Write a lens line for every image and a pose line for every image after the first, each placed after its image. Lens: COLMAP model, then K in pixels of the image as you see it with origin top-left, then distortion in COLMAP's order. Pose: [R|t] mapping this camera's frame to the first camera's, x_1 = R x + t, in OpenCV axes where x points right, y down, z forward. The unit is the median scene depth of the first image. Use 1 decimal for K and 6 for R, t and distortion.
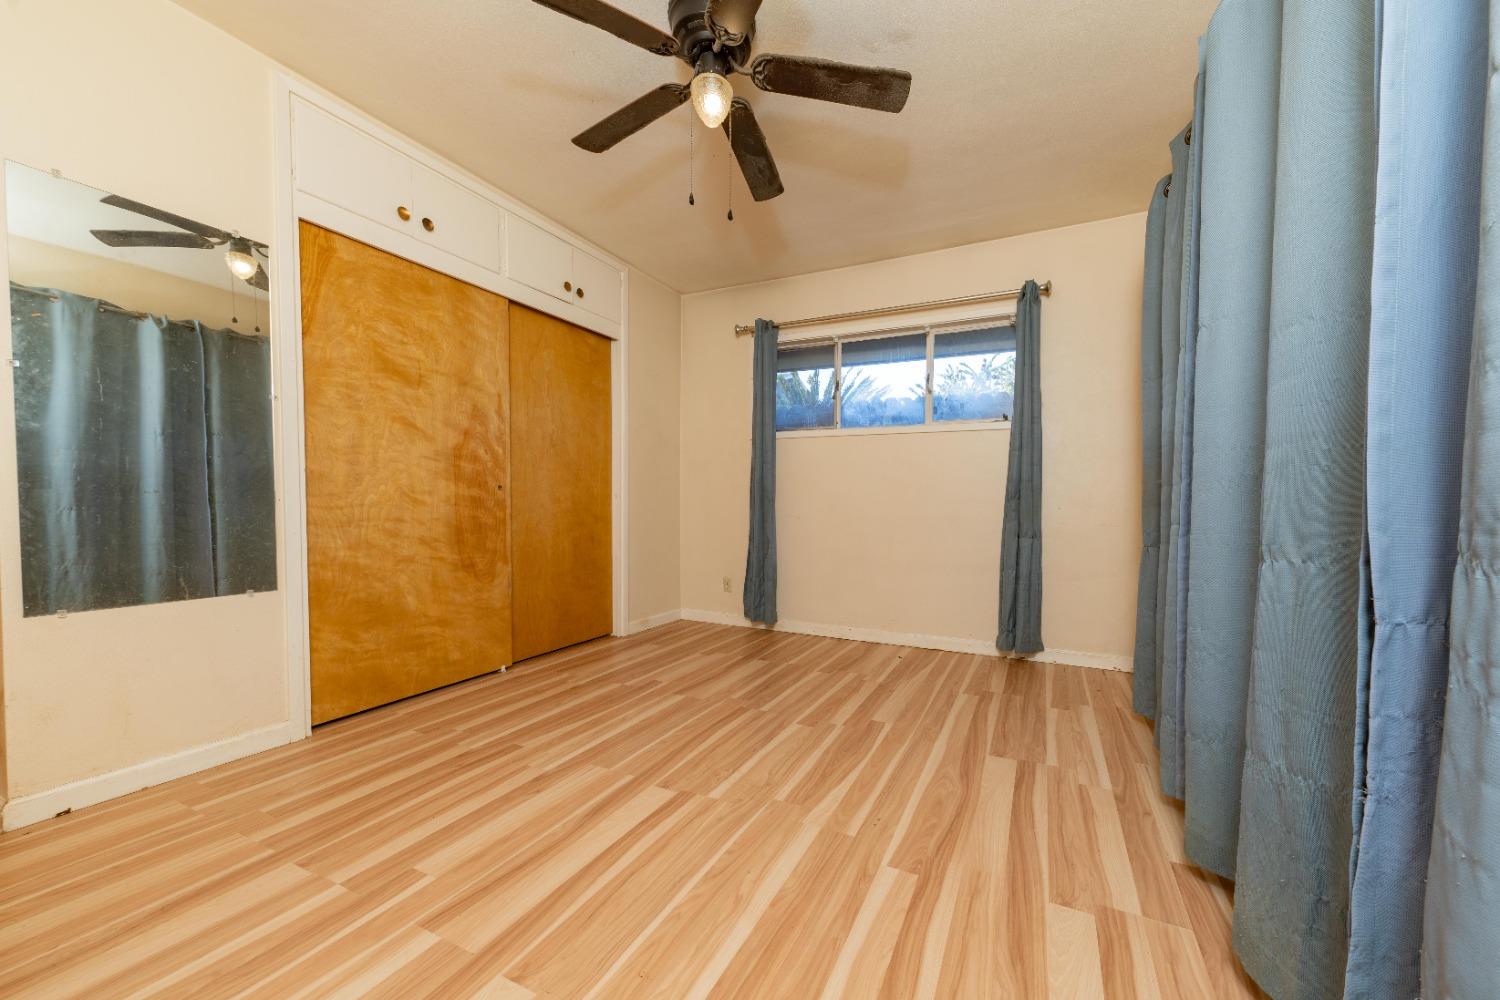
lens RADIAL K [[533.9, 0, 753.9], [0, 533.9, 509.8], [0, 0, 1]] dist [0.000671, -0.006181]
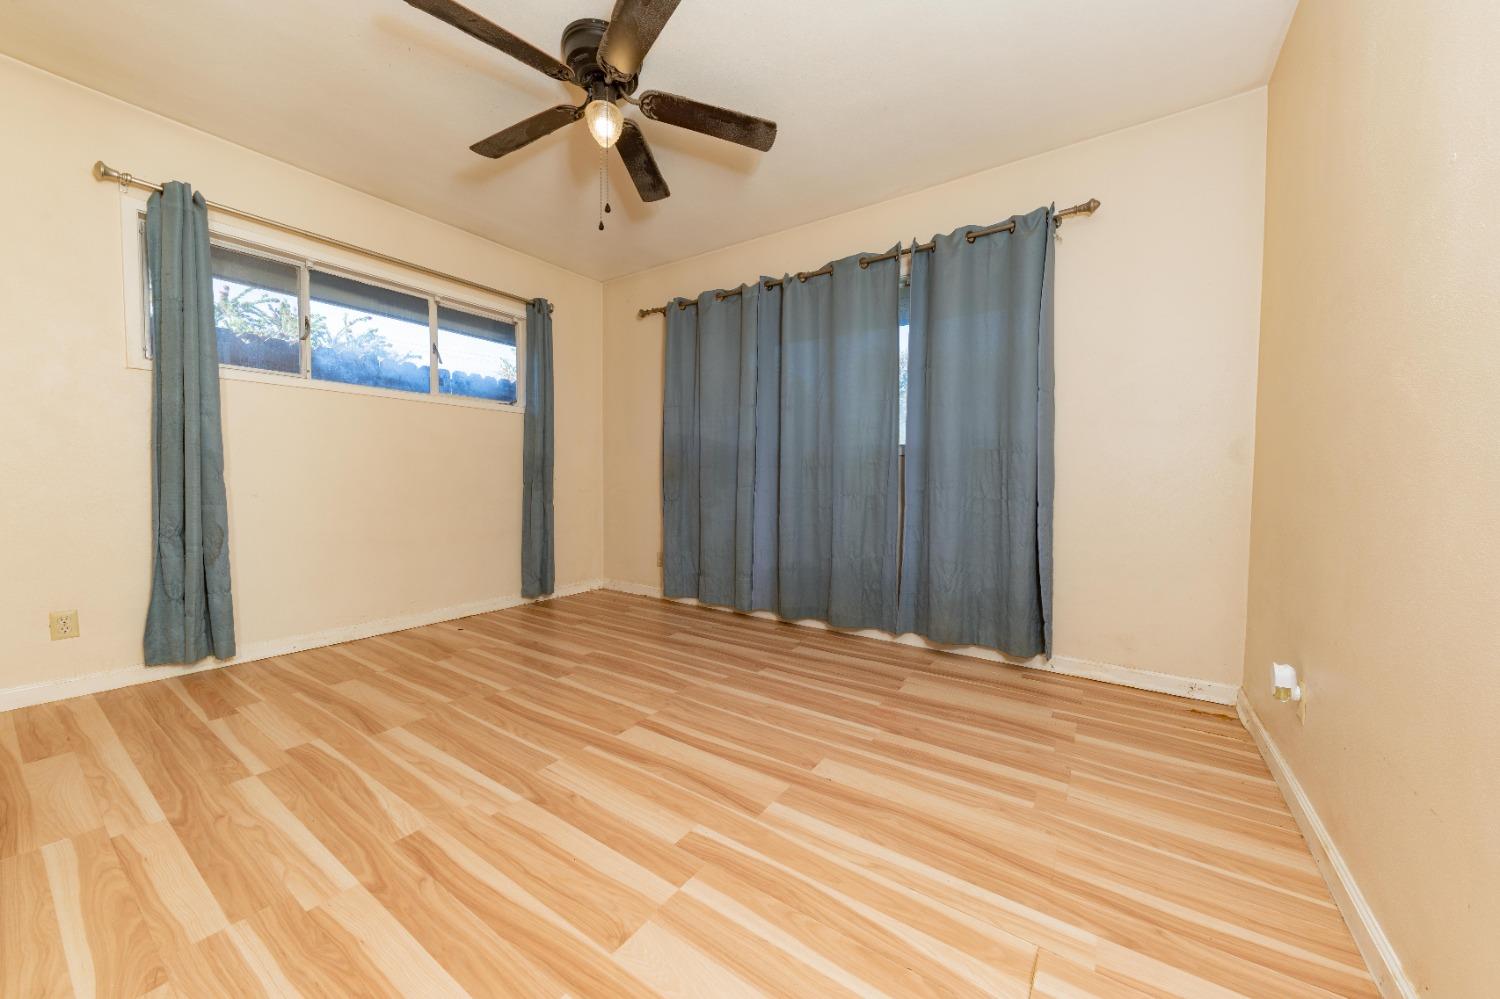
lens RADIAL K [[531.4, 0, 789.5], [0, 531.4, 491.7], [0, 0, 1]] dist [-0.000014, -0.000195]
pose [[0.131676, -0.034960, 0.990676, -0.746651], [0.001833, 0.999385, 0.035024, -0.021540], [-0.991291, -0.002796, 0.131659, 0.298108]]
